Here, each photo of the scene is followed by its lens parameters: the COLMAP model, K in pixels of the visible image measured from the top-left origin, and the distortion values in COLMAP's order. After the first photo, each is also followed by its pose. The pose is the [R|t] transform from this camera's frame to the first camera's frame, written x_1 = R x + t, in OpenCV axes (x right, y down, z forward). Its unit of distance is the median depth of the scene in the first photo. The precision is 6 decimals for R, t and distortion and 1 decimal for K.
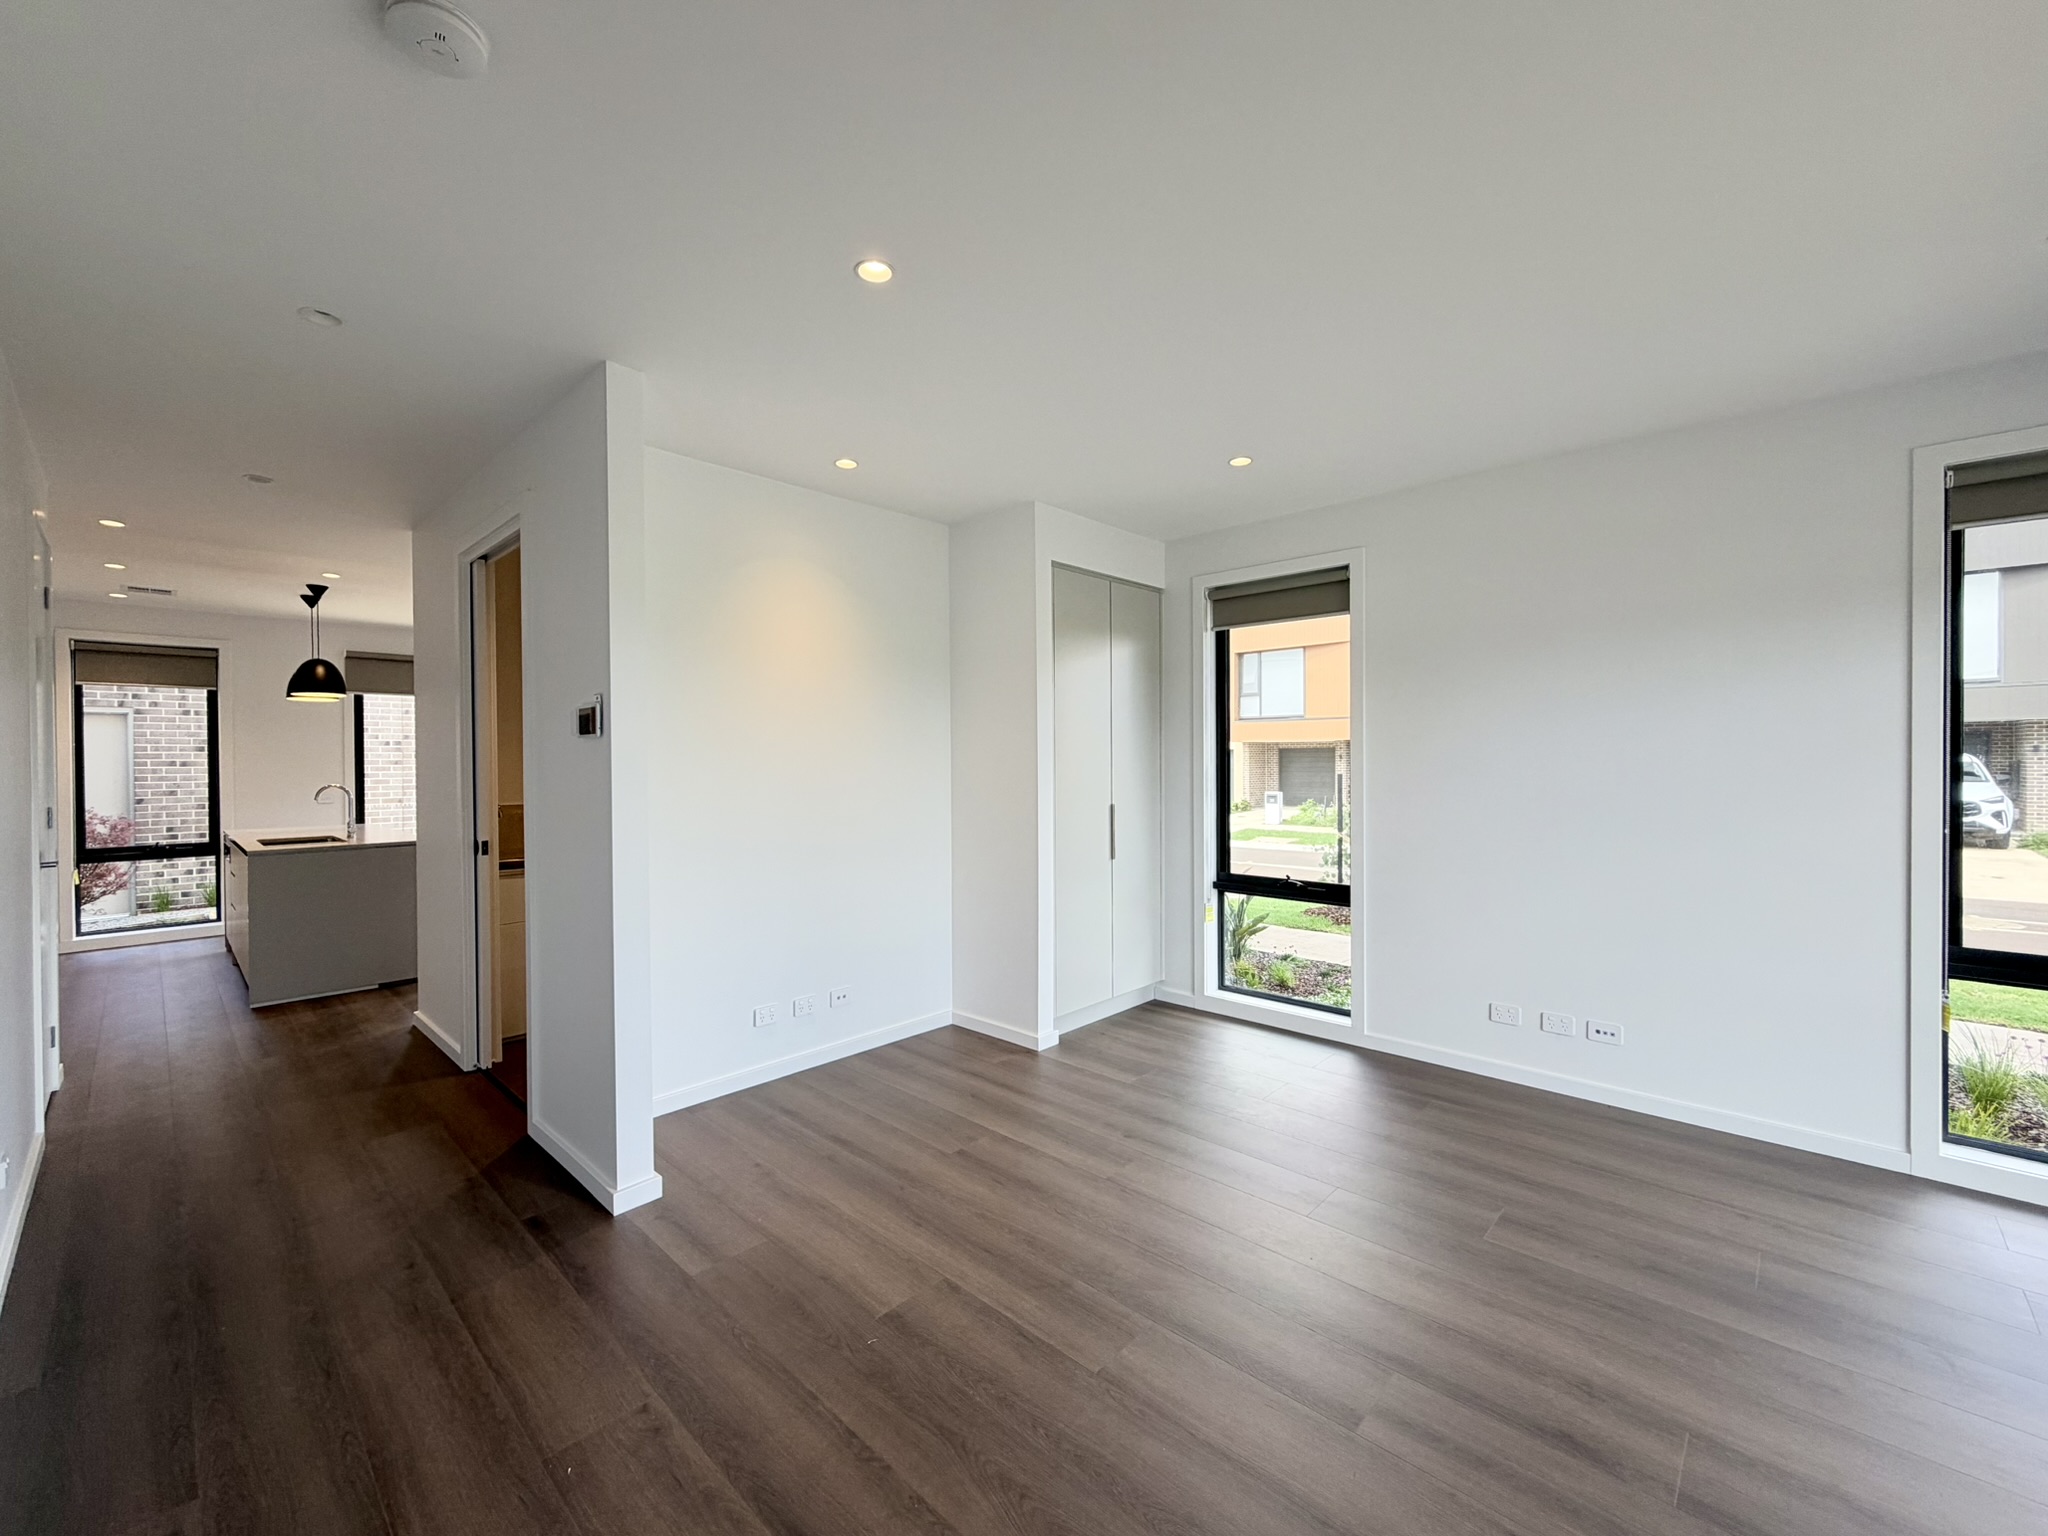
lens RADIAL K [[818.7, 0, 1021.2], [0, 818.7, 766.7], [0, 0, 1]] dist [-0.000704, -0.000148]
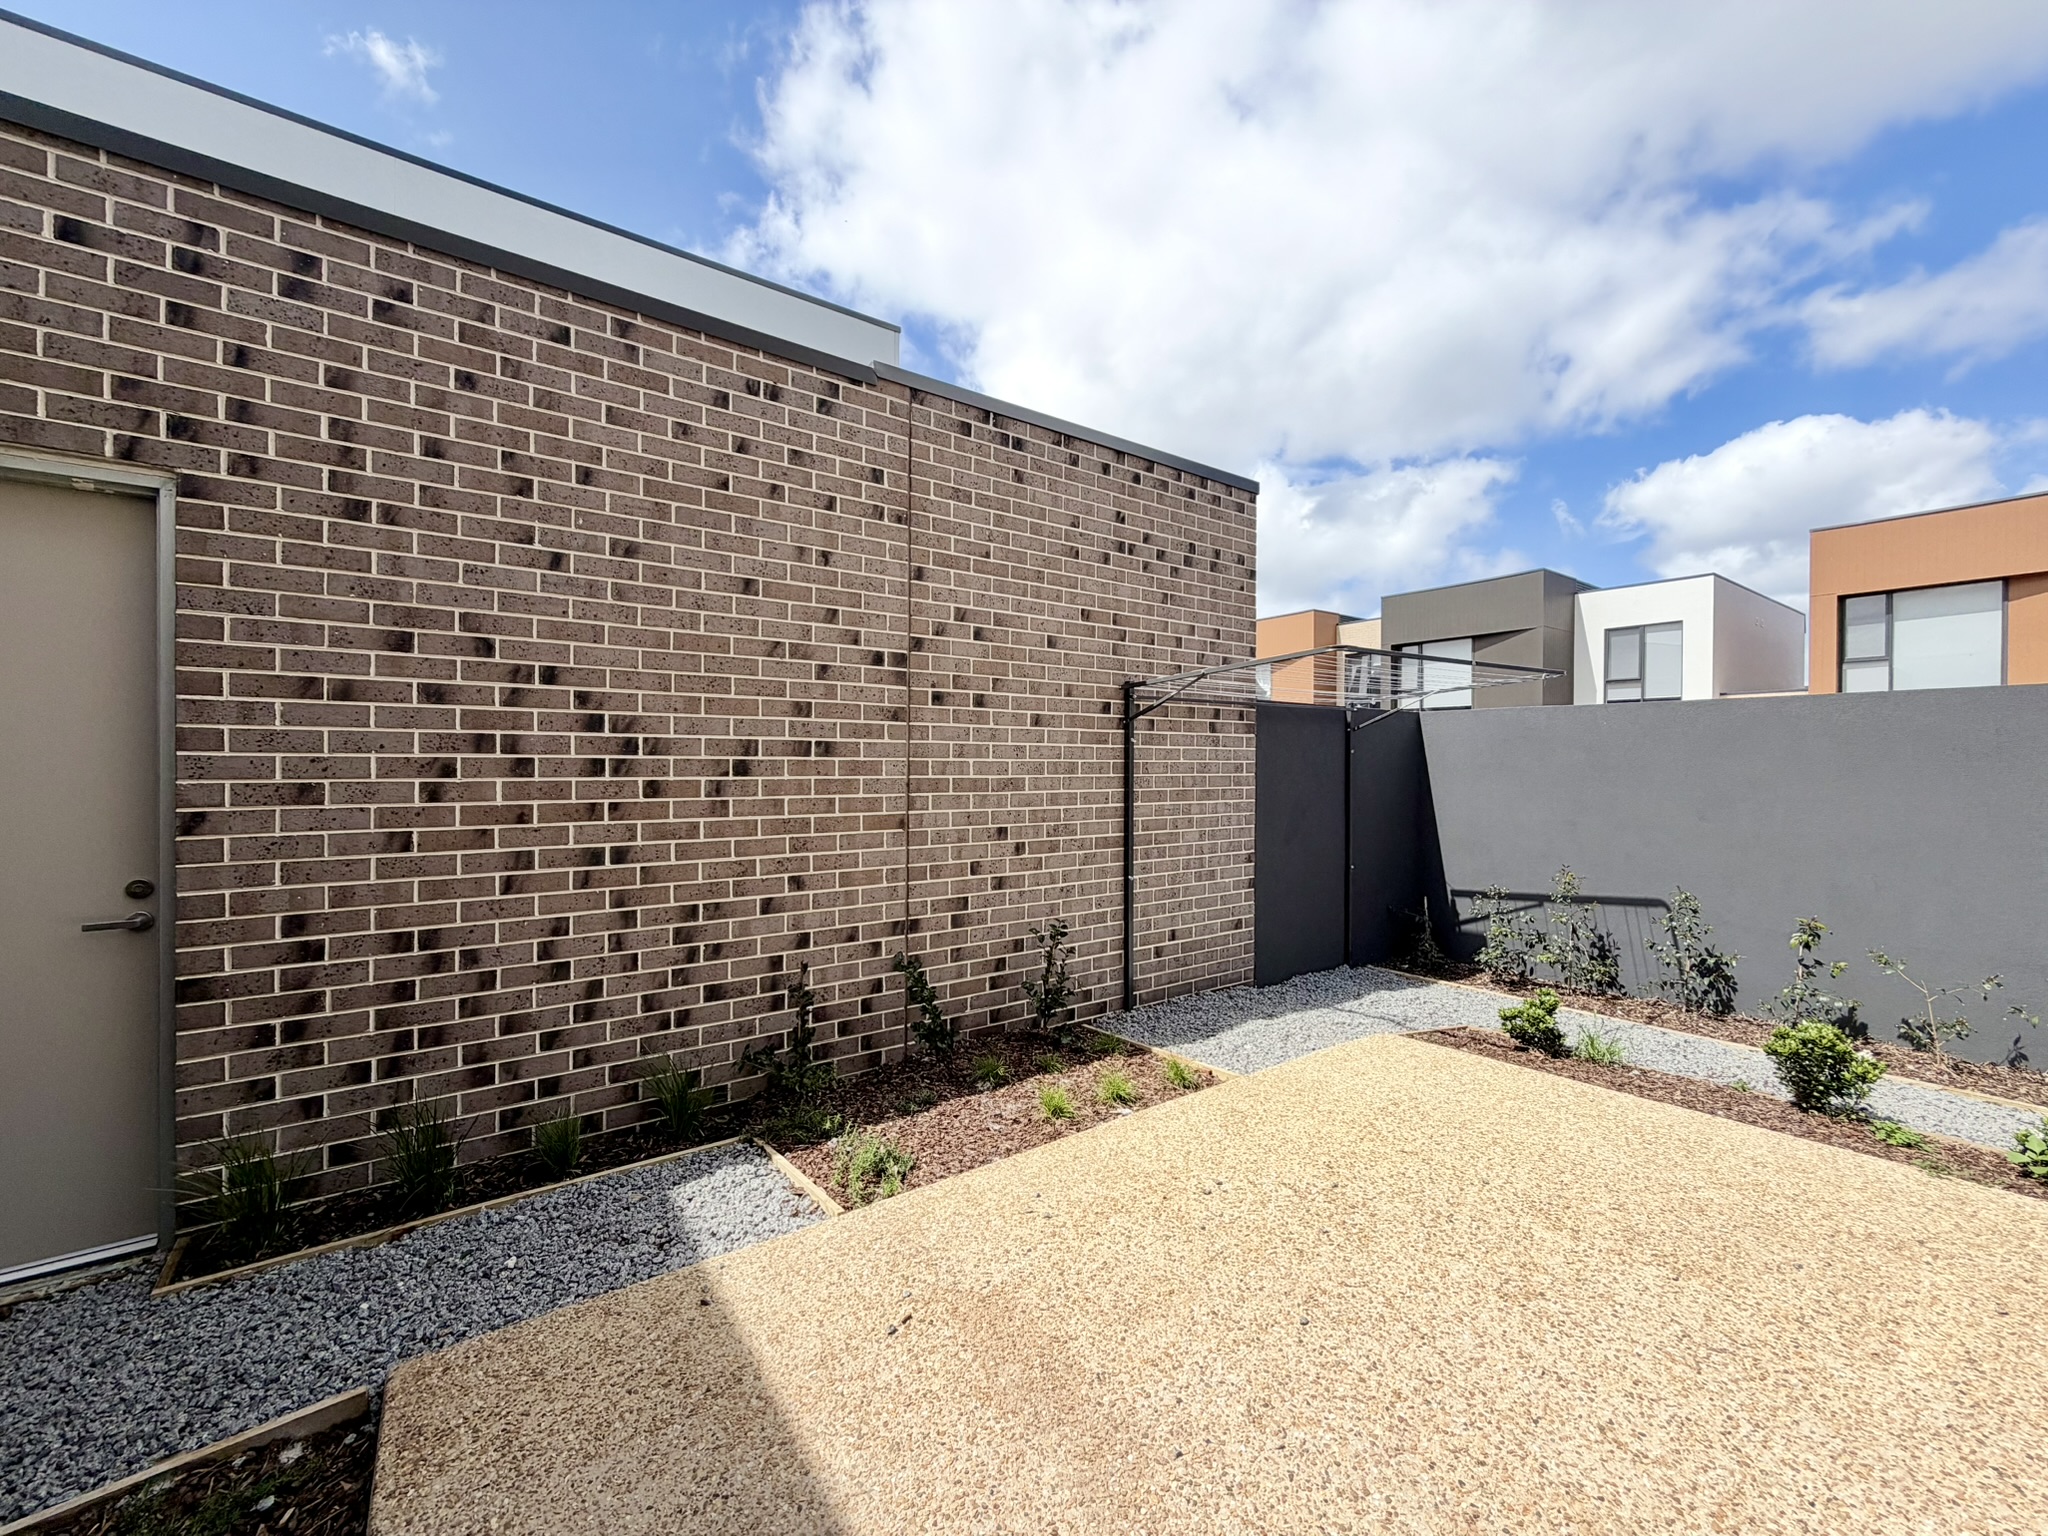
lens RADIAL K [[804.9, 0, 1024.0], [0, 804.9, 768.0], [0, 0, 1]] dist [-0.000443, -0.000419]
pose [[0.981687, 0.010892, -0.190190, -1.848792], [-0.012043, 0.999915, -0.004898, 0.054433], [0.190121, 0.007099, 0.981735, 1.927527]]
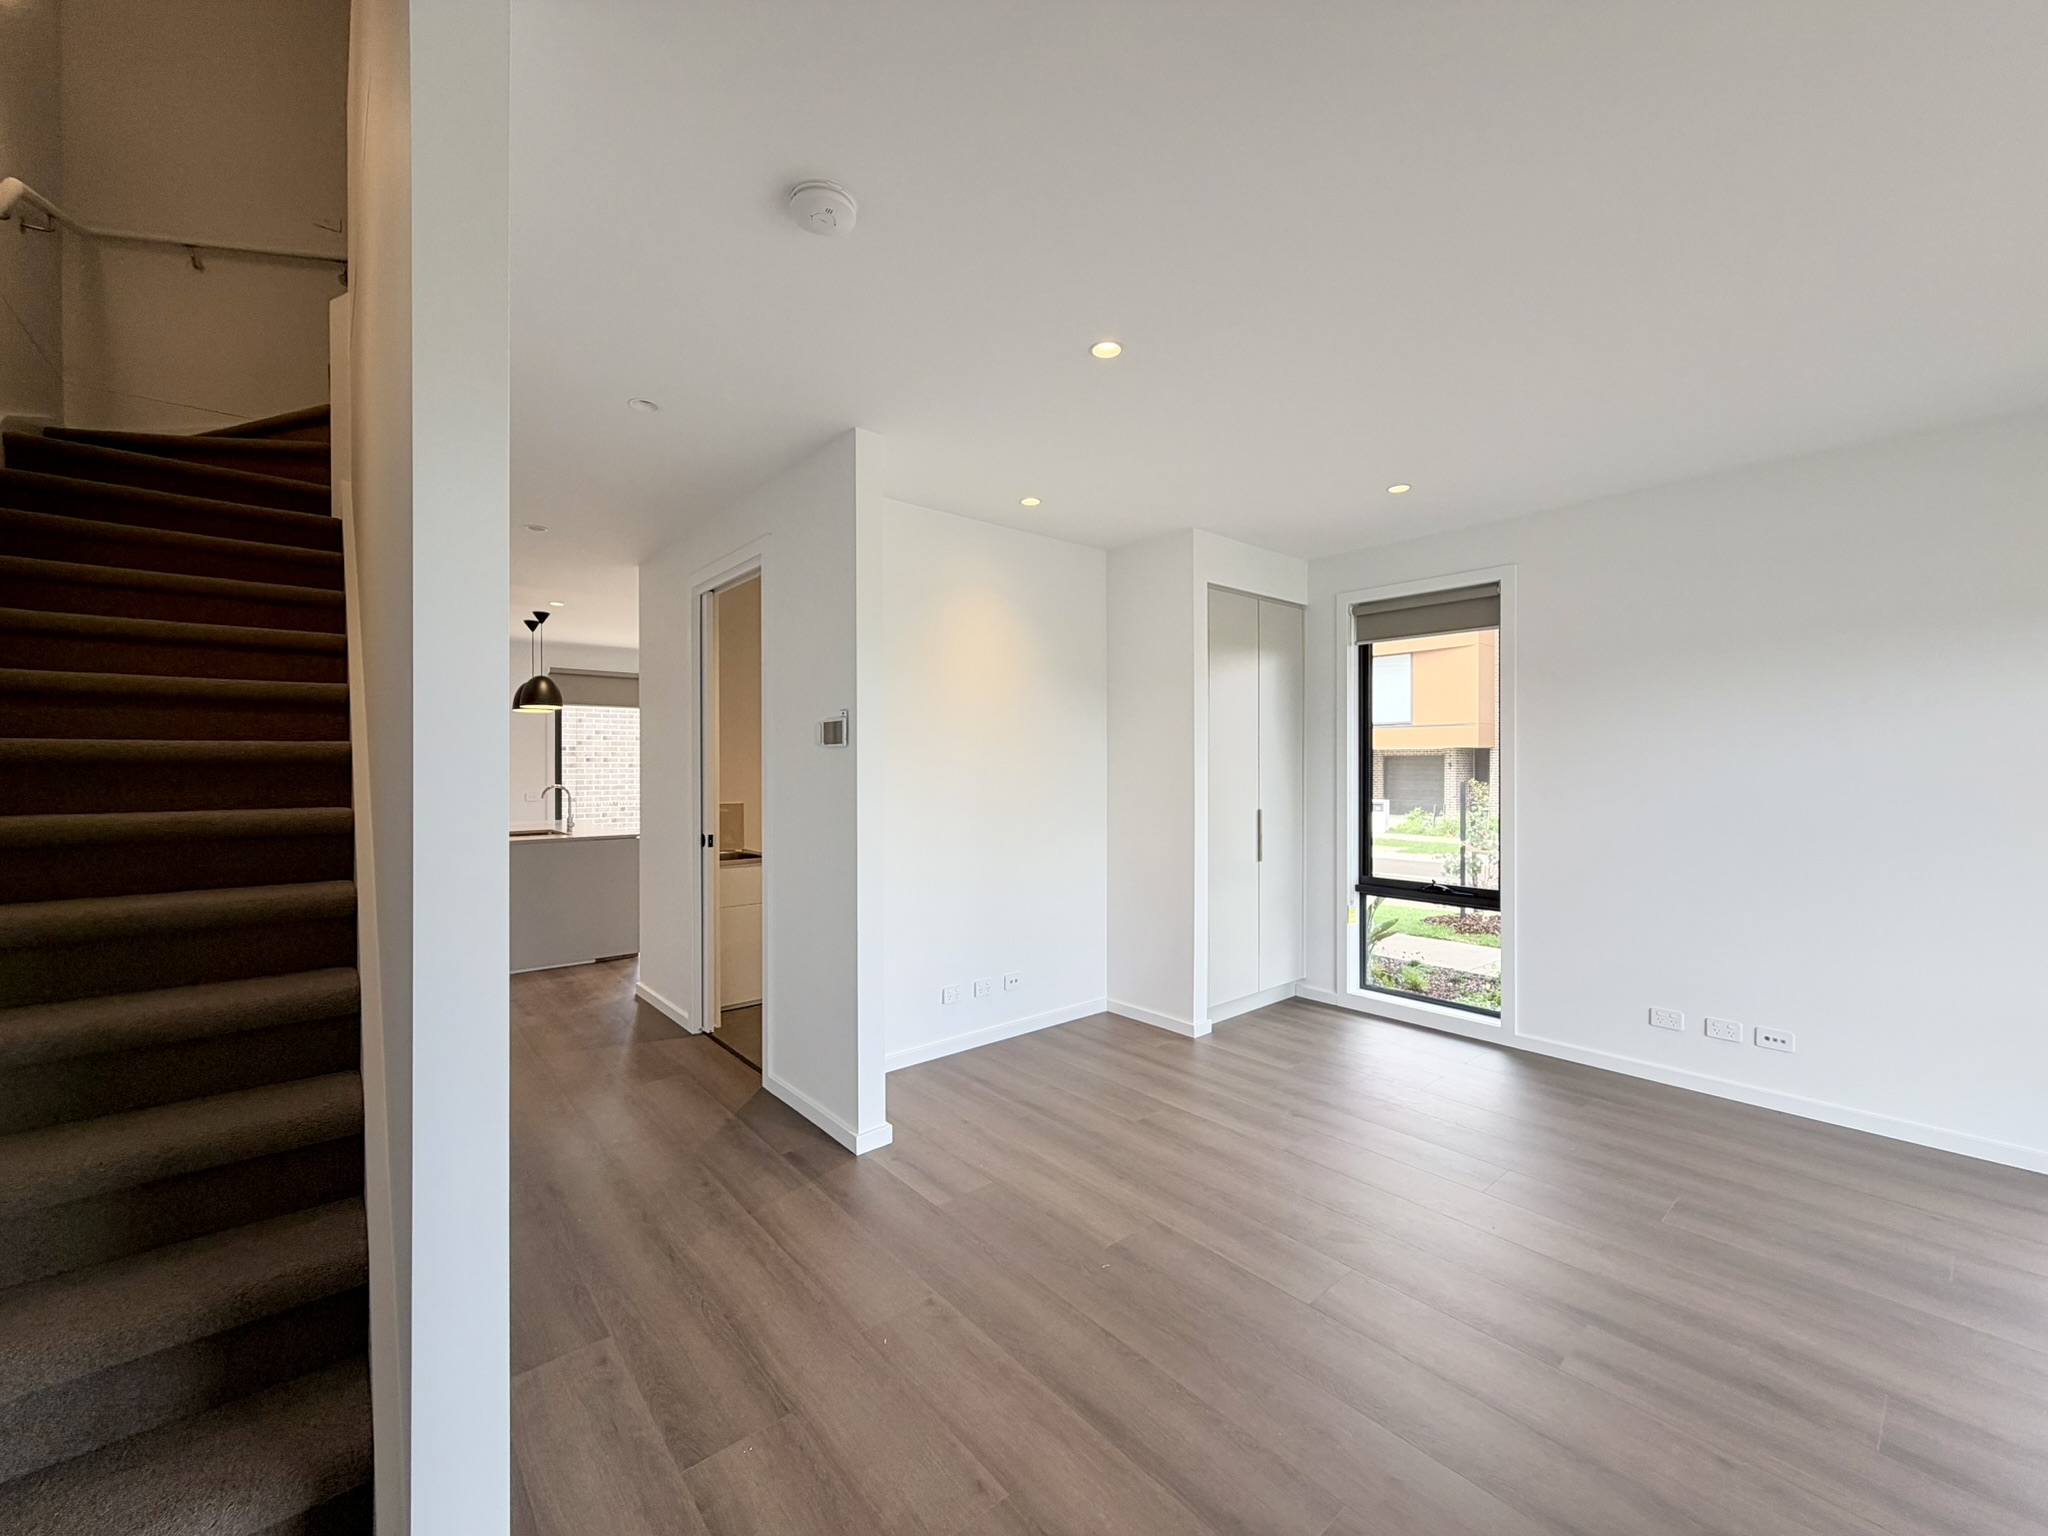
lens RADIAL K [[804.9, 0, 1024.0], [0, 804.9, 768.0], [0, 0, 1]] dist [-0.000443, -0.000419]
pose [[0.994087, 0.006003, -0.108425, -0.086288], [-0.006551, 0.999967, -0.004702, -0.001258], [0.108393, 0.005384, 0.994094, -0.076846]]
